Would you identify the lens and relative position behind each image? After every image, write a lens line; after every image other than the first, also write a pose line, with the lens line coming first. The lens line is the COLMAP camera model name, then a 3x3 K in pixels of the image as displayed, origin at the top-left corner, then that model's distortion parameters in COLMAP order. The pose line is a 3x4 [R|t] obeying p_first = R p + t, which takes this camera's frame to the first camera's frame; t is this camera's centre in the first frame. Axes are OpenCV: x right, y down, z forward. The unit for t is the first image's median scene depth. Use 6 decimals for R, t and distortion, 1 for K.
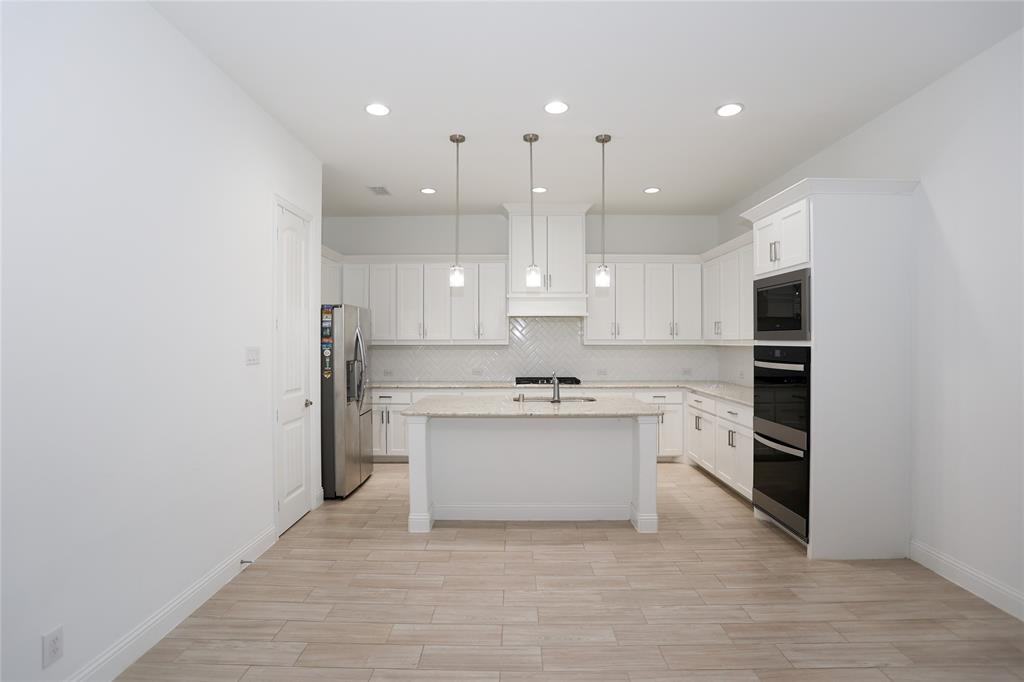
lens RADIAL K [[498.4, 0, 512.0], [0, 498.4, 341.0], [0, 0, 1]] dist [-0.080399, 0.038045]
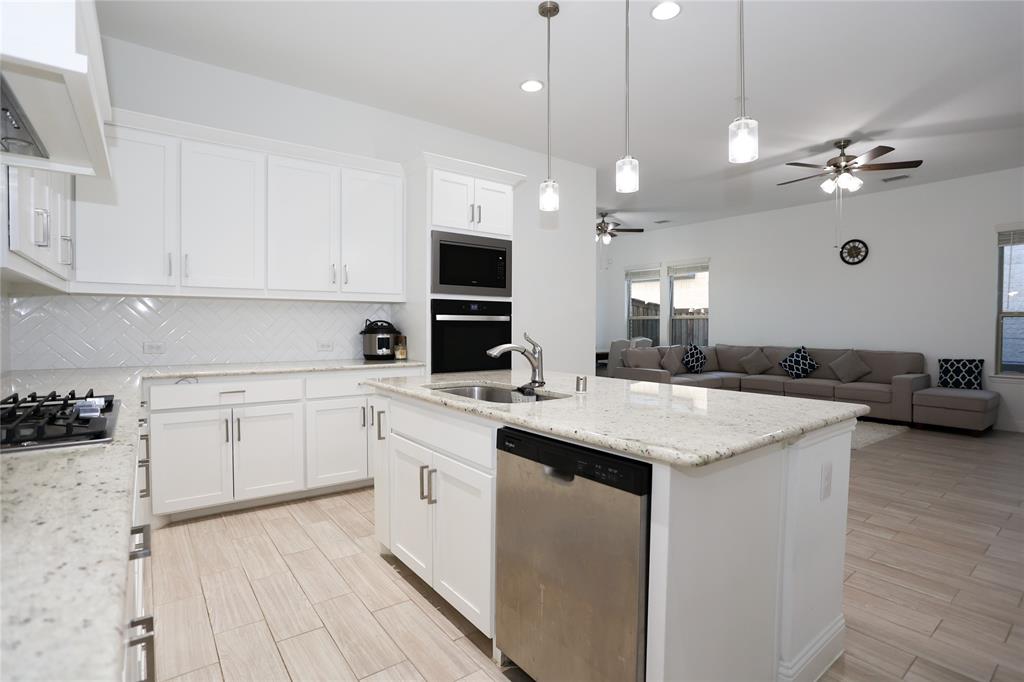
lens RADIAL K [[521.7, 0, 512.0], [0, 521.7, 341.0], [0, 0, 1]] dist [-0.021619, -0.000258]
pose [[-0.629693, -0.018384, 0.776627, -0.458882], [0.003615, 0.999640, 0.026595, 0.076837], [-0.776836, 0.019554, -0.629399, 1.833447]]
